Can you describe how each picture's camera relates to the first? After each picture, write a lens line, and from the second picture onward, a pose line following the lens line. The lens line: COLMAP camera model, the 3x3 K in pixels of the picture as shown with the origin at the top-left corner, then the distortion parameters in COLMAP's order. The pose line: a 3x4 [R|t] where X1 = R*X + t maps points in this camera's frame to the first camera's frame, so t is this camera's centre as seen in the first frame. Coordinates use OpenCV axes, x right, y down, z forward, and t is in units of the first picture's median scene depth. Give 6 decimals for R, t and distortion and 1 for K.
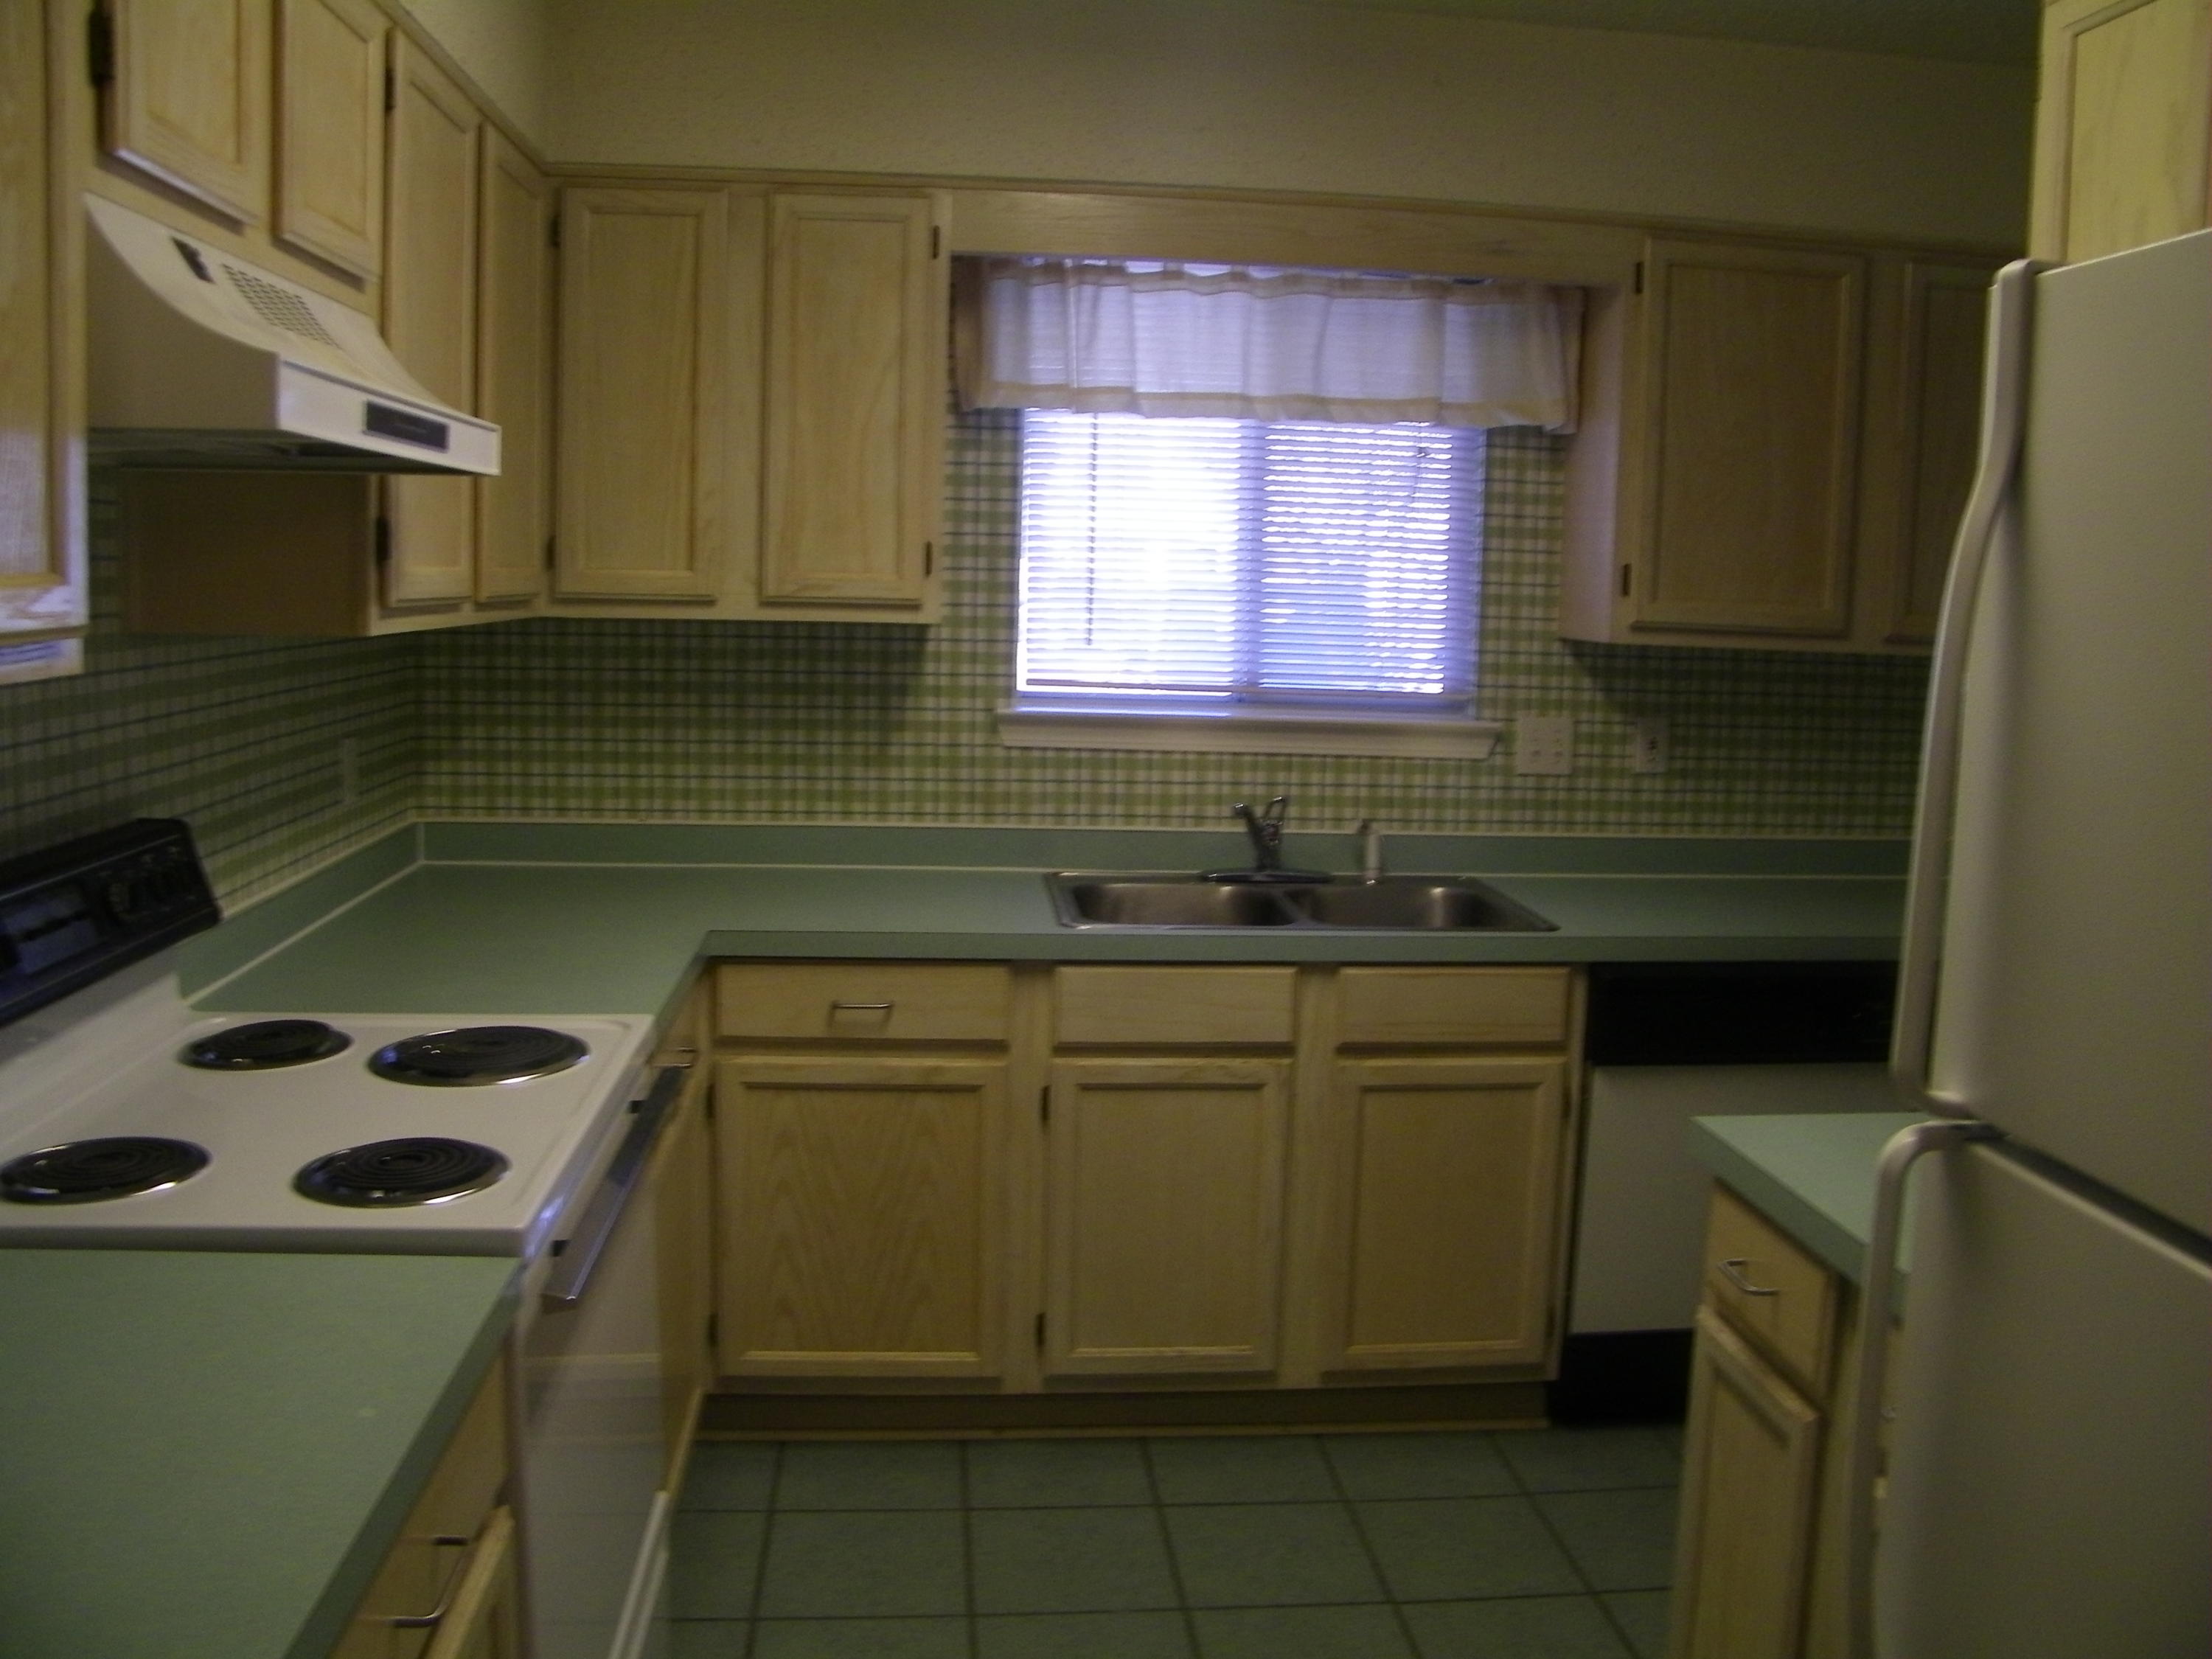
lens RADIAL K [[1825.2, 0, 1110.1], [0, 1825.2, 835.3], [0, 0, 1]] dist [-0.119099, 0.033455]
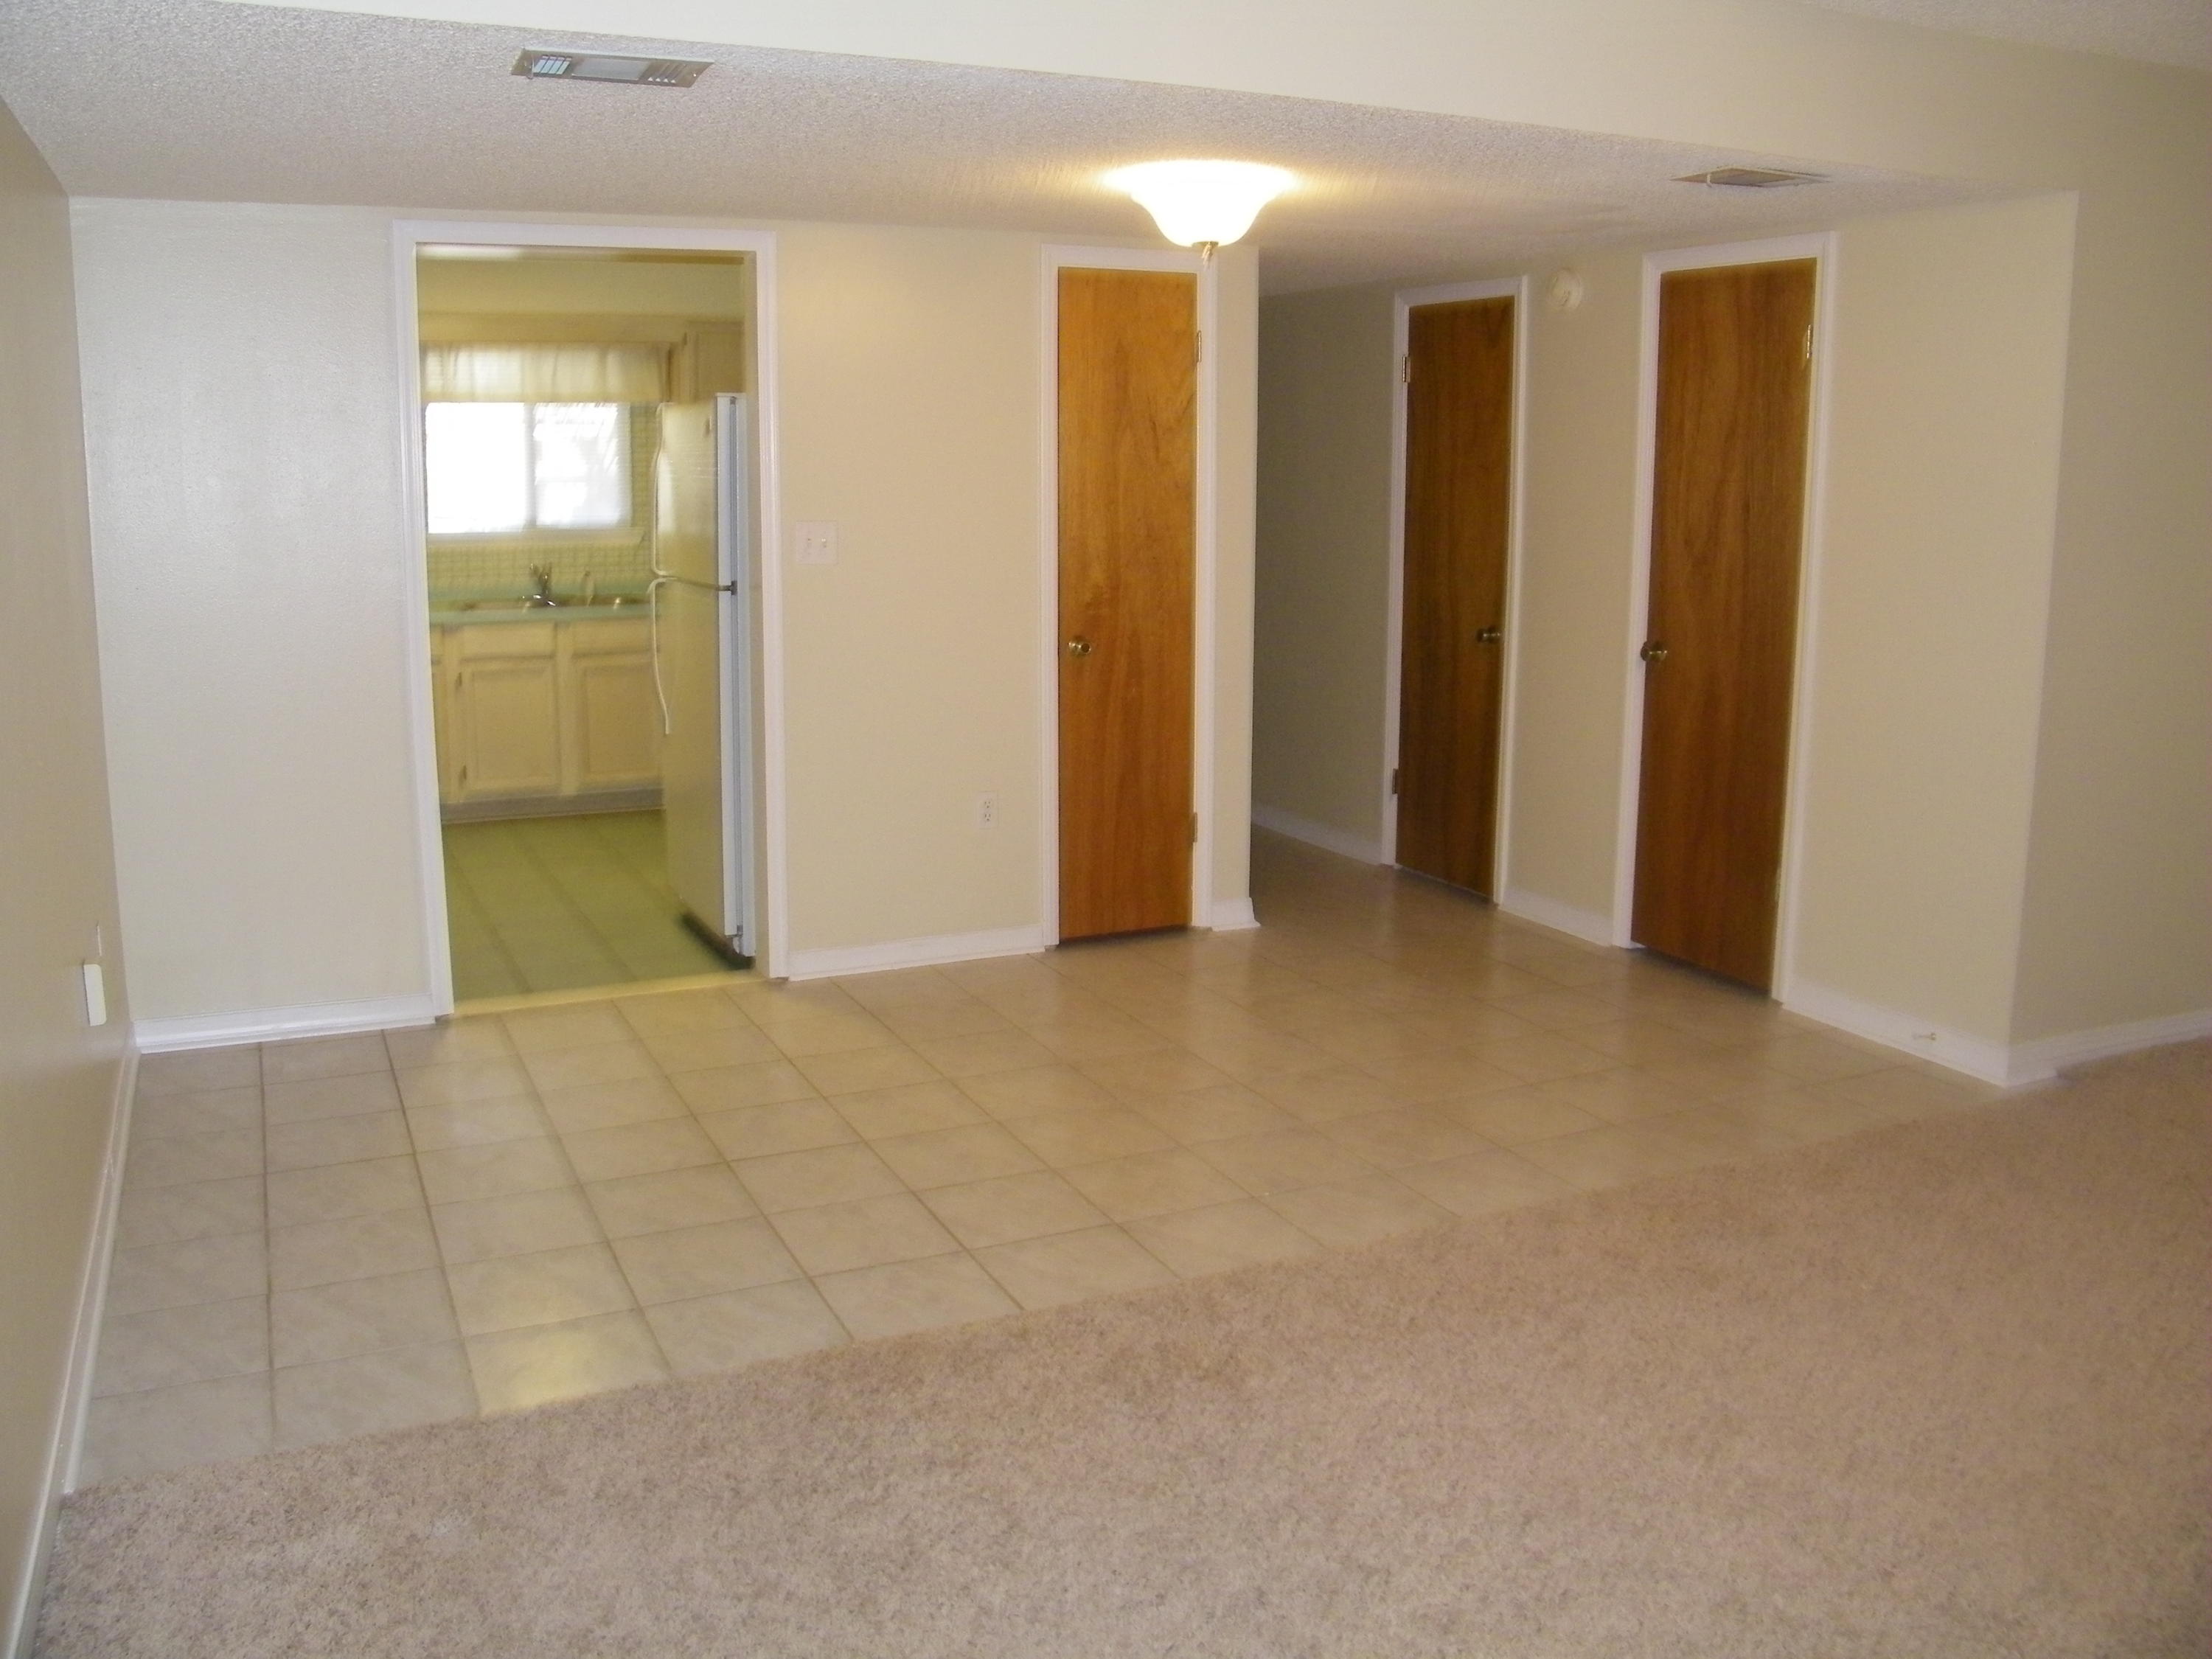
lens RADIAL K [[1825.2, 0, 1102.2], [0, 1825.2, 826.2], [0, 0, 1]] dist [-0.119099, 0.033455]
pose [[0.939100, -0.078950, 0.334451, -0.039720], [0.057753, 0.995668, 0.072872, 0.182716], [-0.338755, -0.049119, 0.939592, -1.410126]]
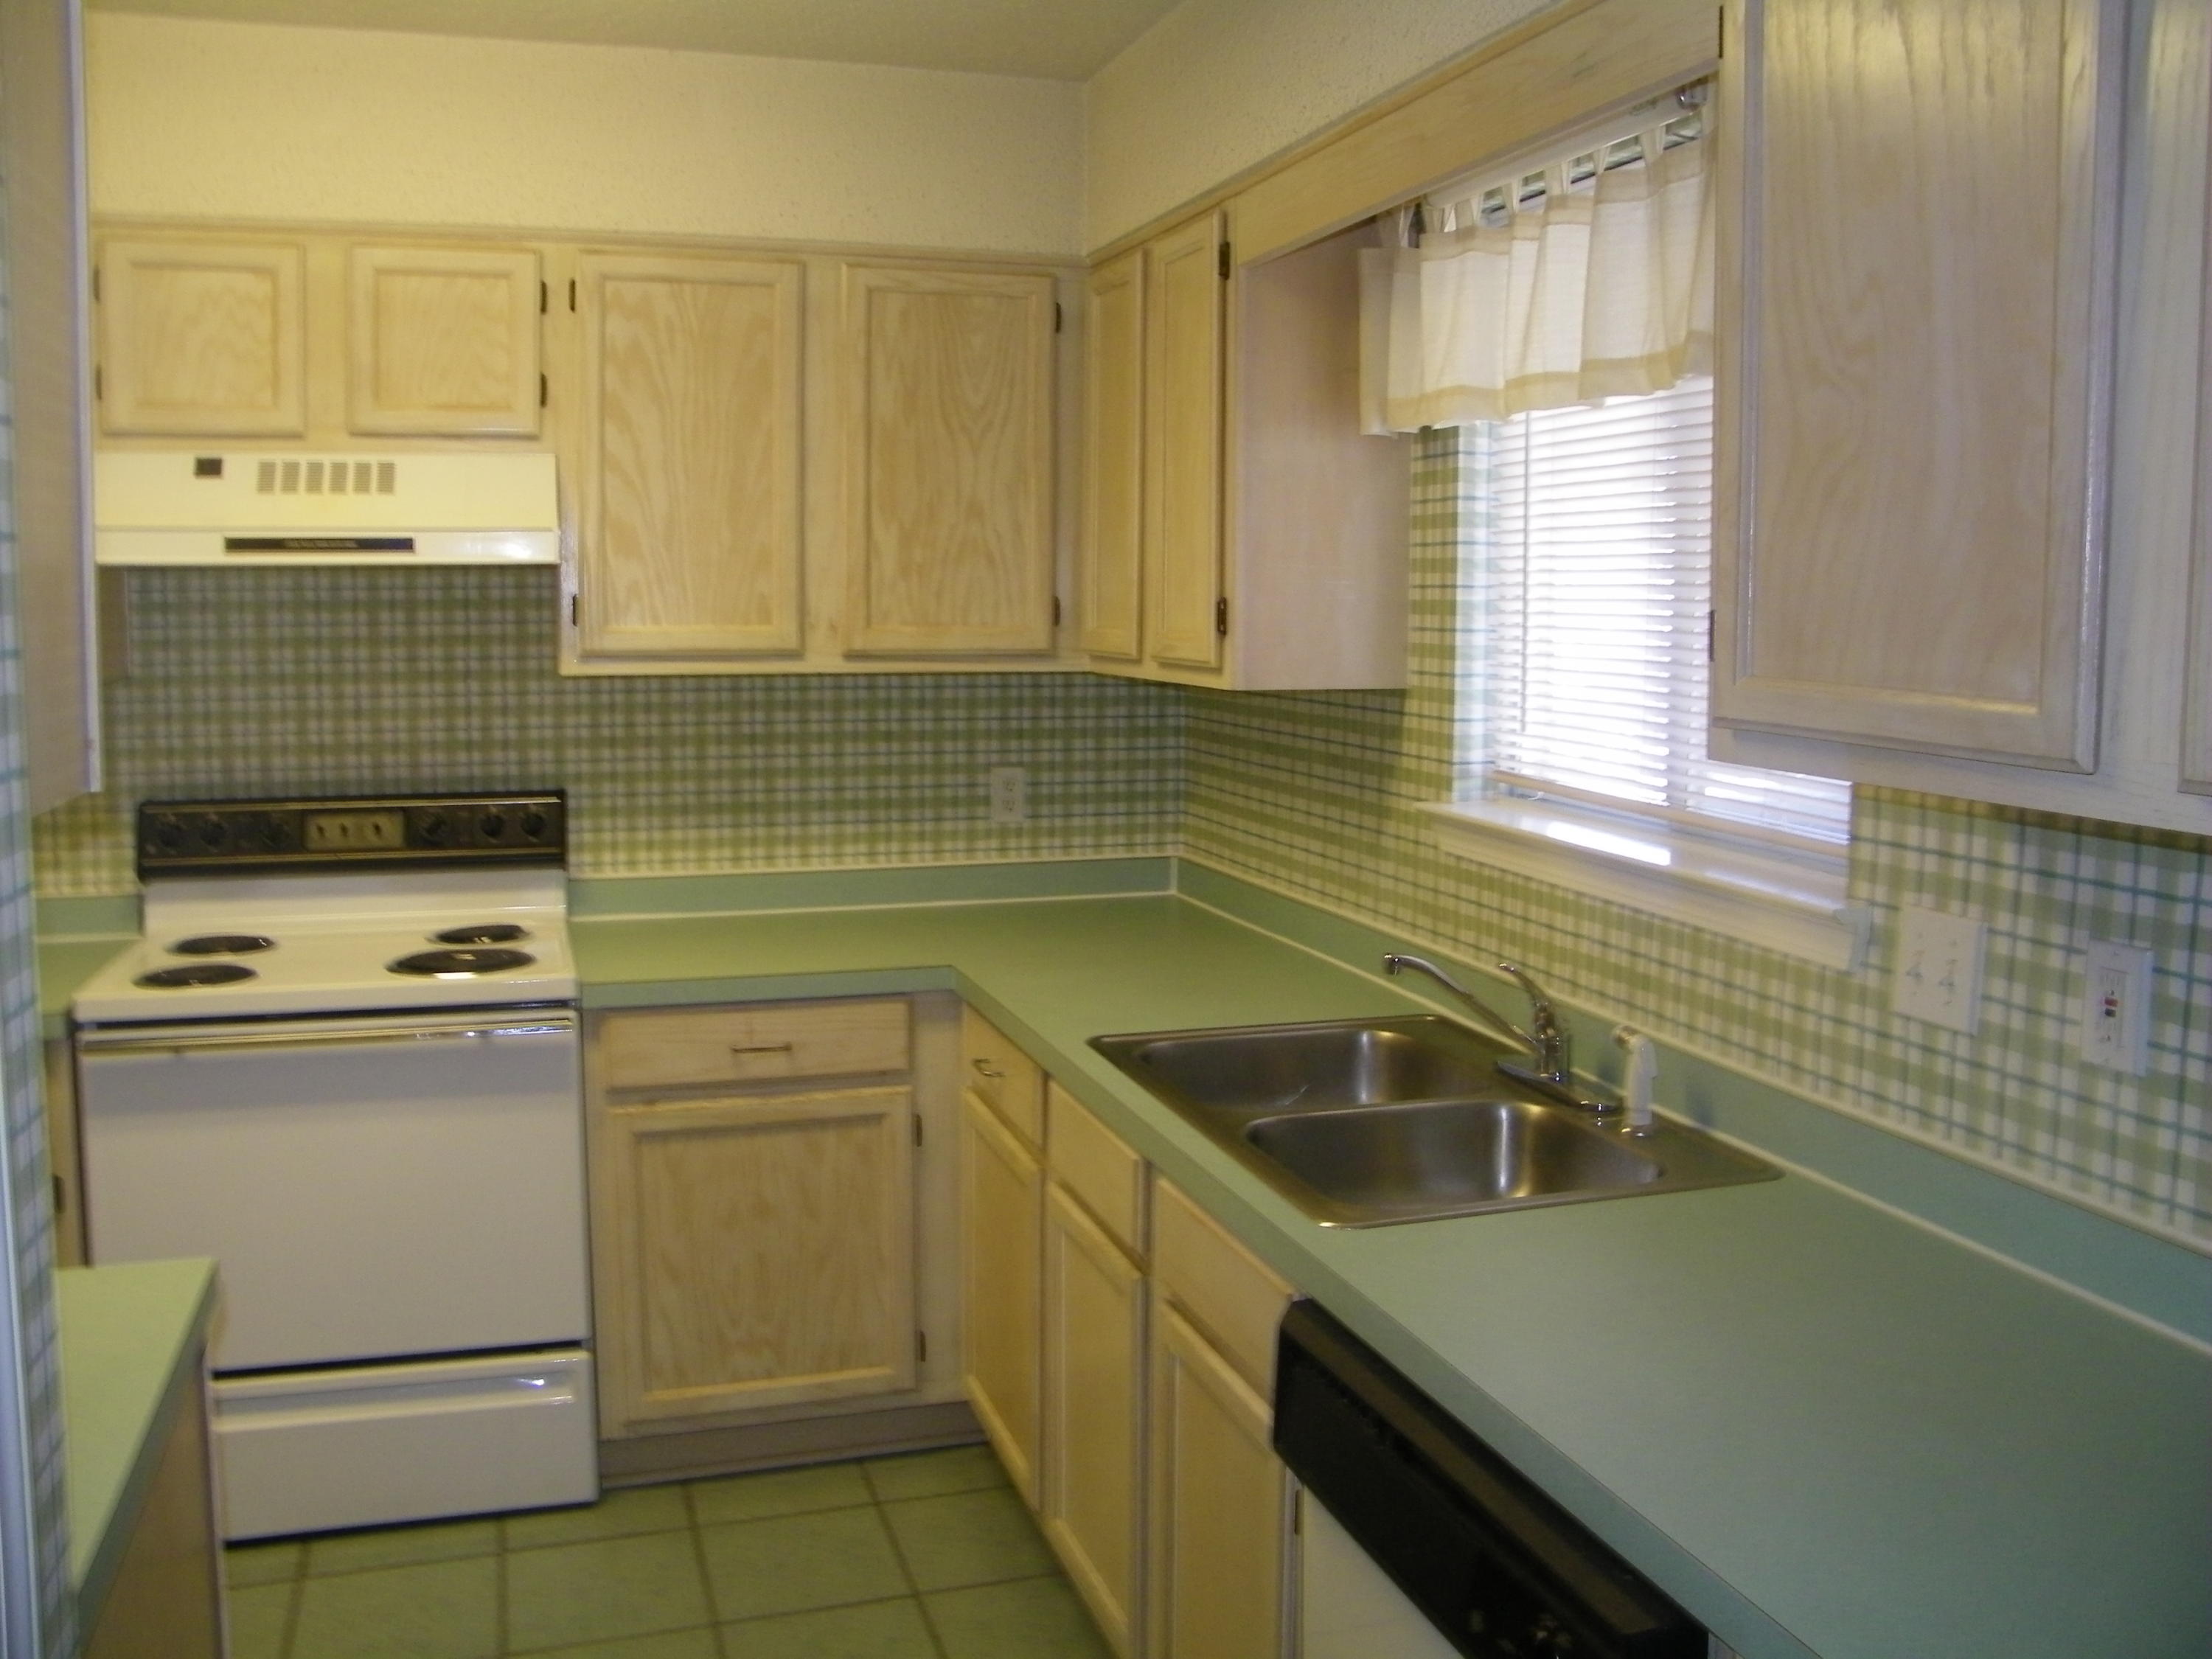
lens RADIAL K [[1825.2, 0, 1109.0], [0, 1825.2, 815.5], [0, 0, 1]] dist [-0.119099, 0.033455]
pose [[0.226990, 0.089139, -0.969809, 0.669236], [-0.141931, 0.988199, 0.057609, -0.087572], [0.963499, 0.124569, 0.236963, 0.654234]]
